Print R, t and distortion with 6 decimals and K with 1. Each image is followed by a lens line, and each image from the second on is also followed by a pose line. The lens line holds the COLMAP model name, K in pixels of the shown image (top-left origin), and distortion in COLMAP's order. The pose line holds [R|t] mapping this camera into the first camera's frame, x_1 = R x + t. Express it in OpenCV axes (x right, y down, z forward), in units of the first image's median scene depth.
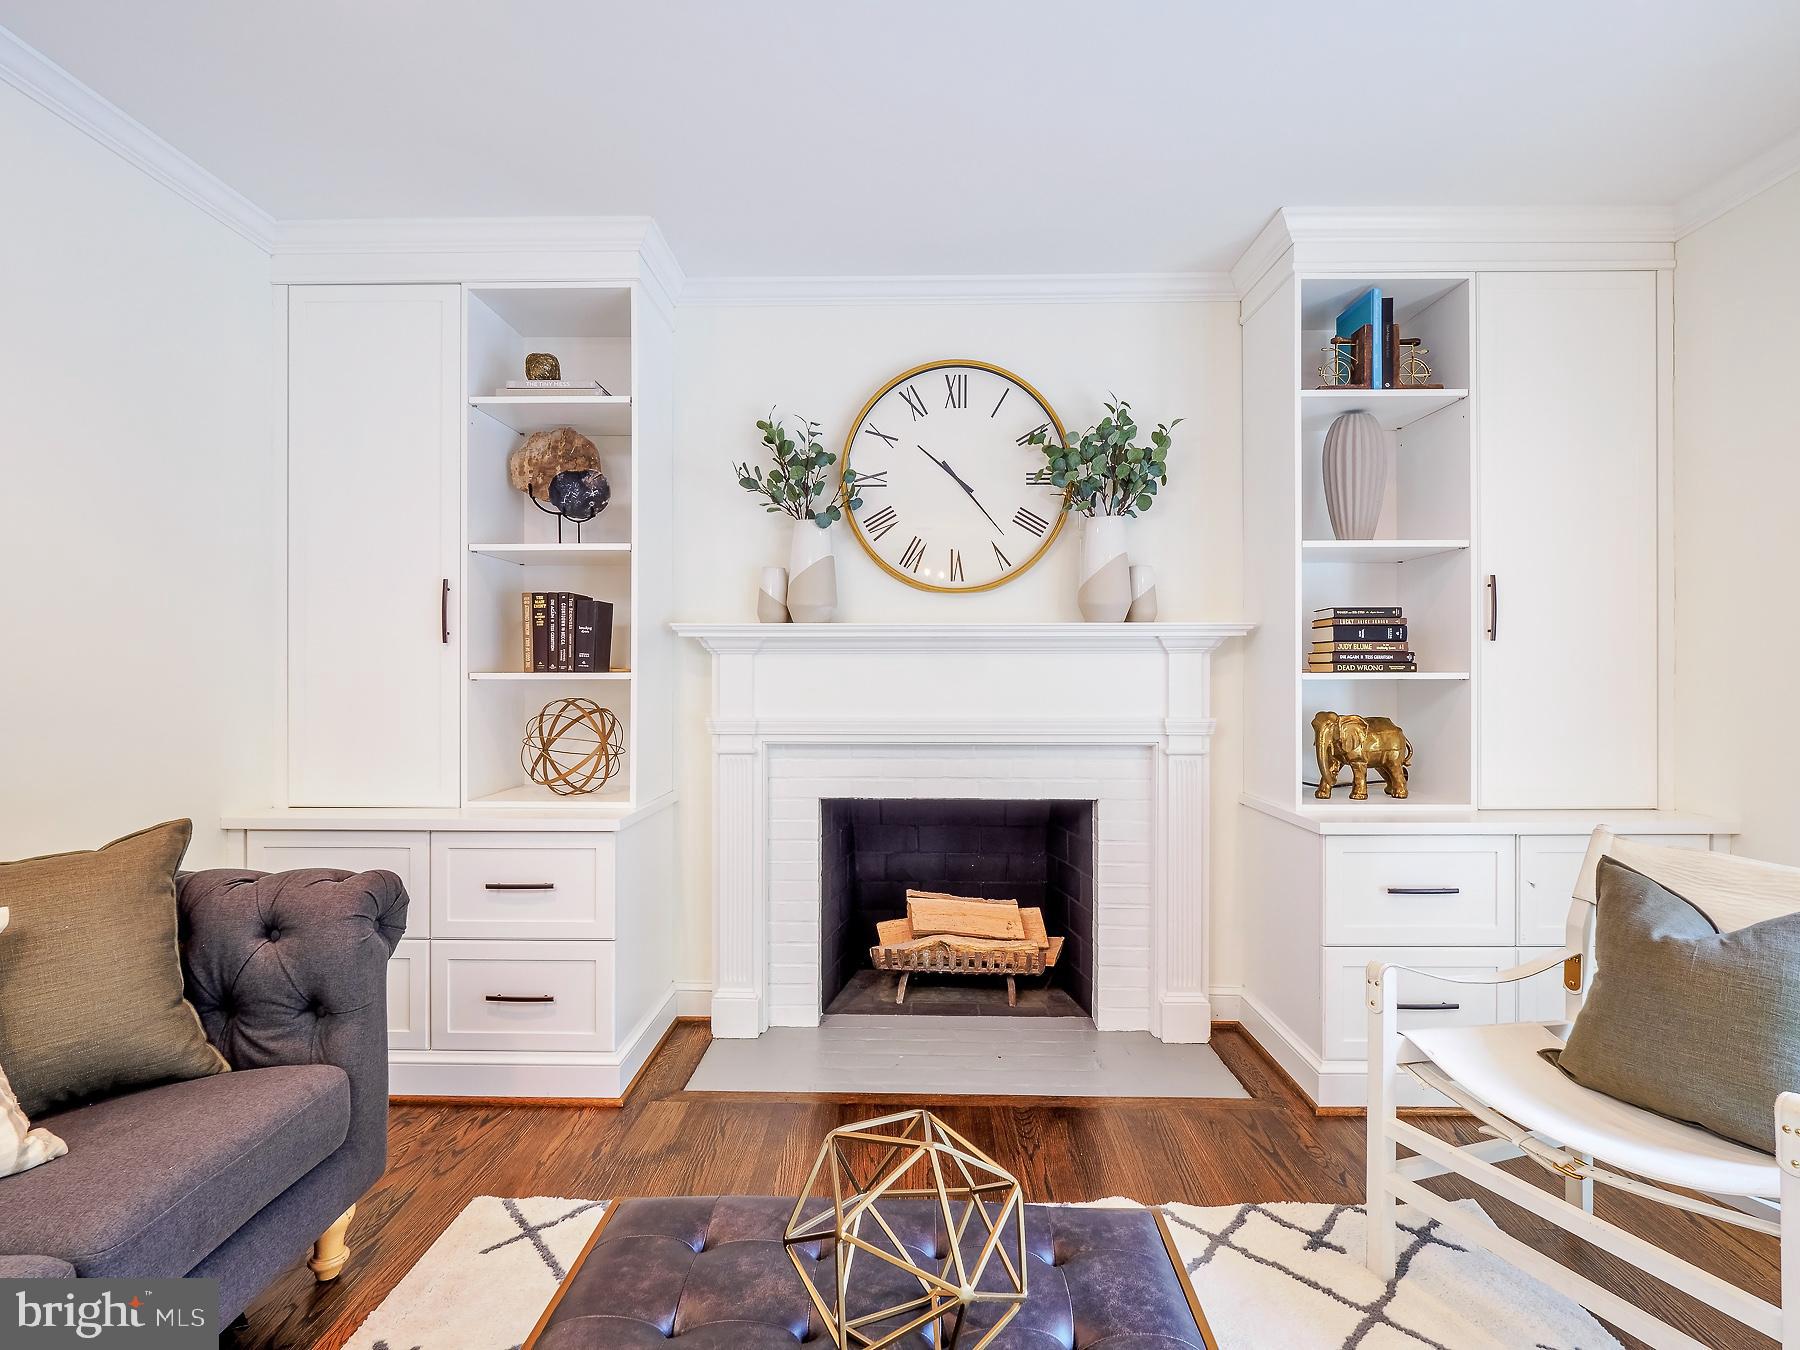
lens RADIAL K [[942.4, 0, 902.4], [0, 942.4, 673.1], [0, 0, 1]] dist [0.006145, 0.000173]
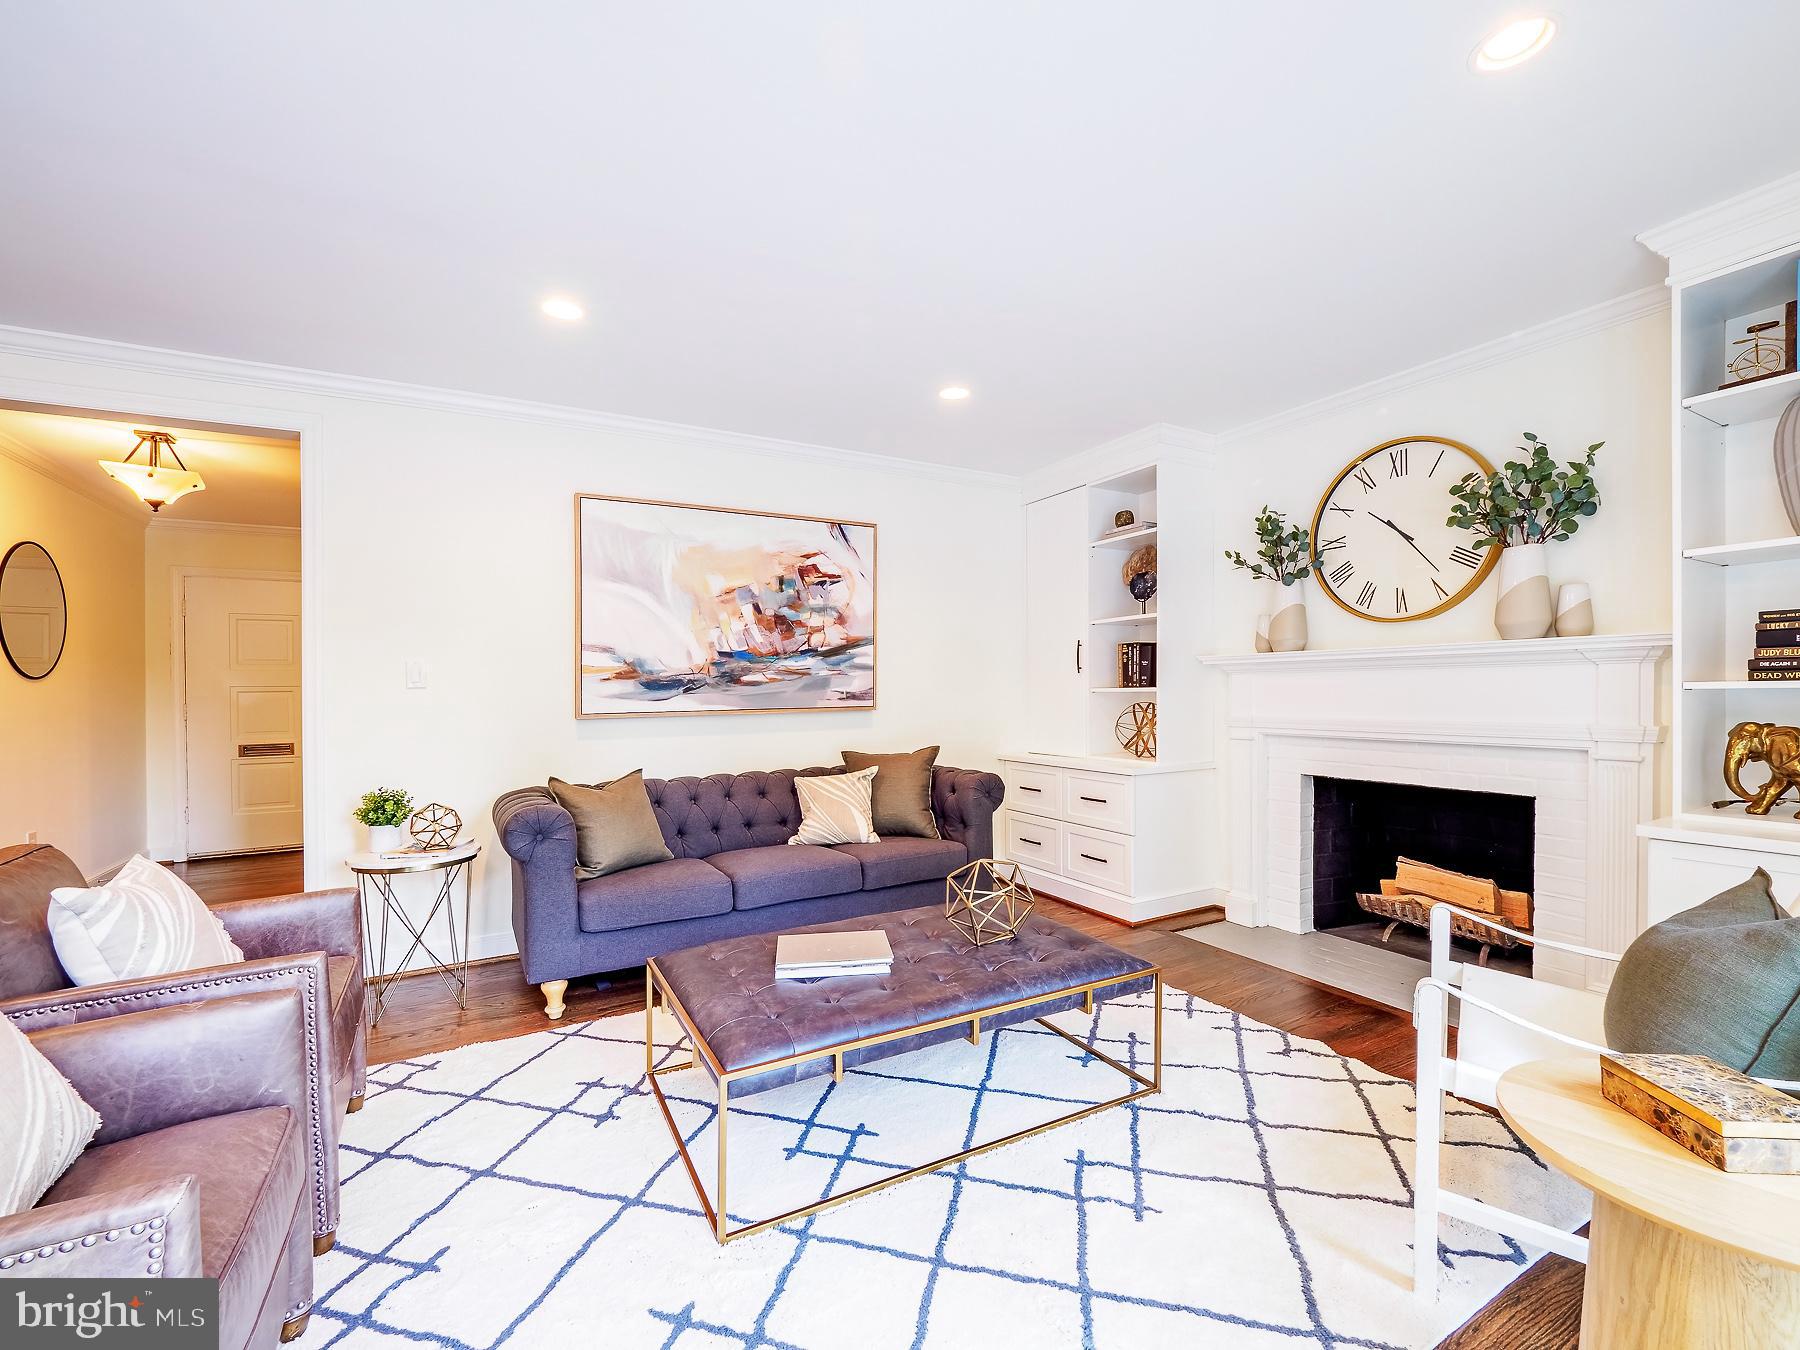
lens RADIAL K [[758.8, 0, 889.3], [0, 758.8, 684.7], [0, 0, 1]] dist [-0.004490, -0.000696]
pose [[0.508110, -0.012148, -0.861206, 0.607544], [0.011891, 0.999904, -0.007088, -0.001420], [0.861210, -0.006639, 0.508206, -0.117108]]
